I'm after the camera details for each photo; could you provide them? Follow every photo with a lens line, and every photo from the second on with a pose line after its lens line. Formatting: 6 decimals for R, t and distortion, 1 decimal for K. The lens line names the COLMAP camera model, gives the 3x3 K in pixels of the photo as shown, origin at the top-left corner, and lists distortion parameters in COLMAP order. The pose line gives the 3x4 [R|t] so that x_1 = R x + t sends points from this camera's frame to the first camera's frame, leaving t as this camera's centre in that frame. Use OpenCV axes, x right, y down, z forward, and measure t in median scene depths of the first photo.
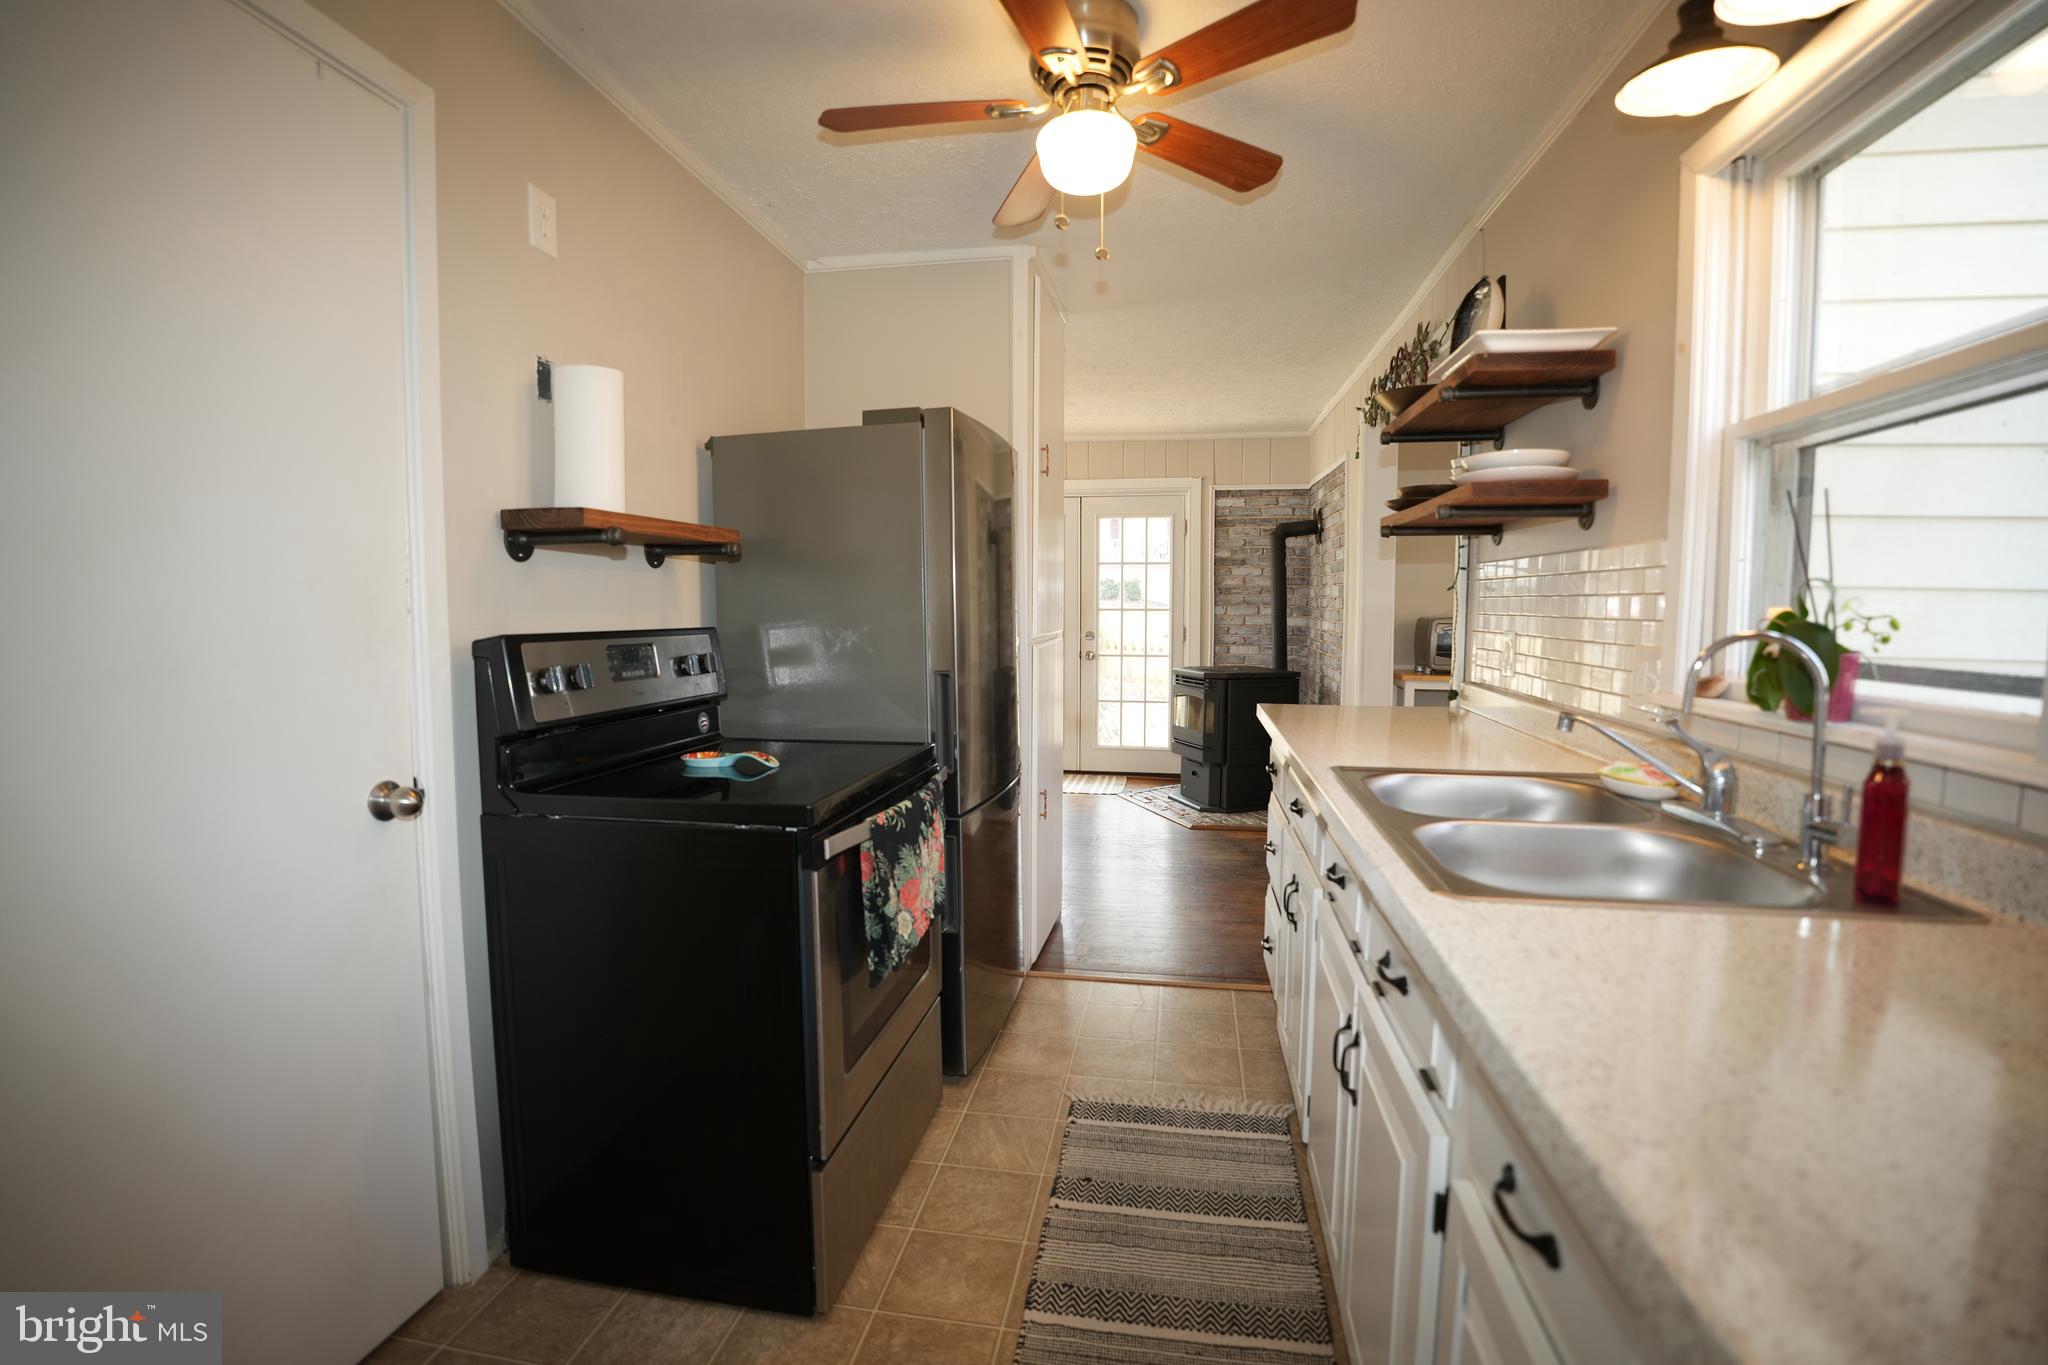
lens RADIAL K [[937.5, 0, 1019.2], [0, 937.5, 682.5], [0, 0, 1]] dist [-0.076657, 0.021360]
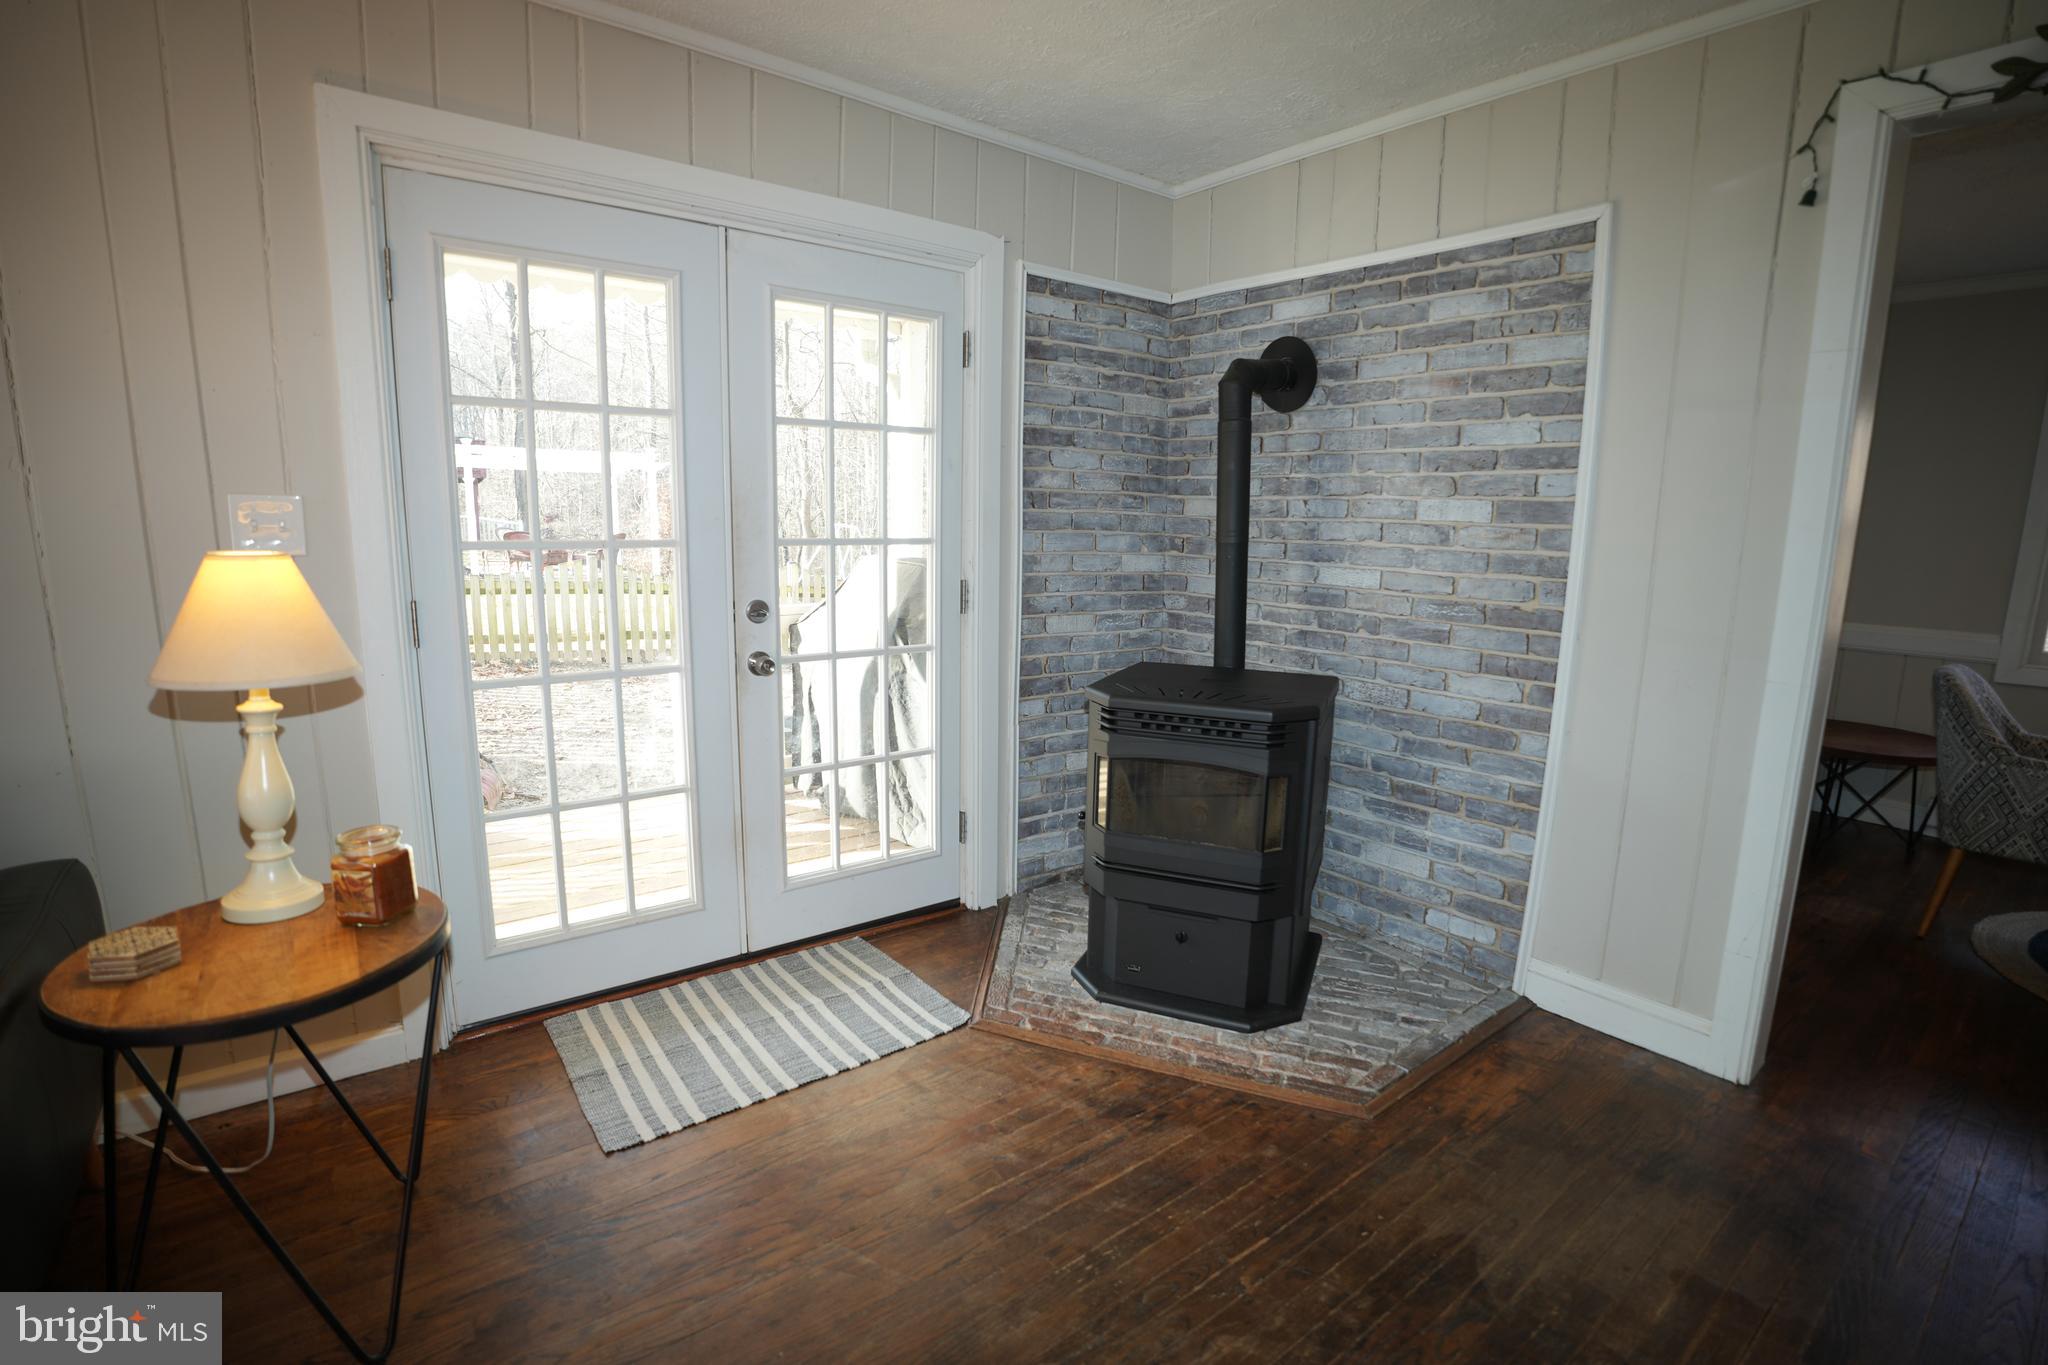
lens RADIAL K [[937.5, 0, 1019.2], [0, 937.5, 682.5], [0, 0, 1]] dist [-0.076657, 0.021360]
pose [[0.672119, -0.117644, 0.731038, -0.171029], [0.047639, 0.992122, 0.115861, -0.076761], [-0.738909, -0.043047, 0.672428, 0.850385]]
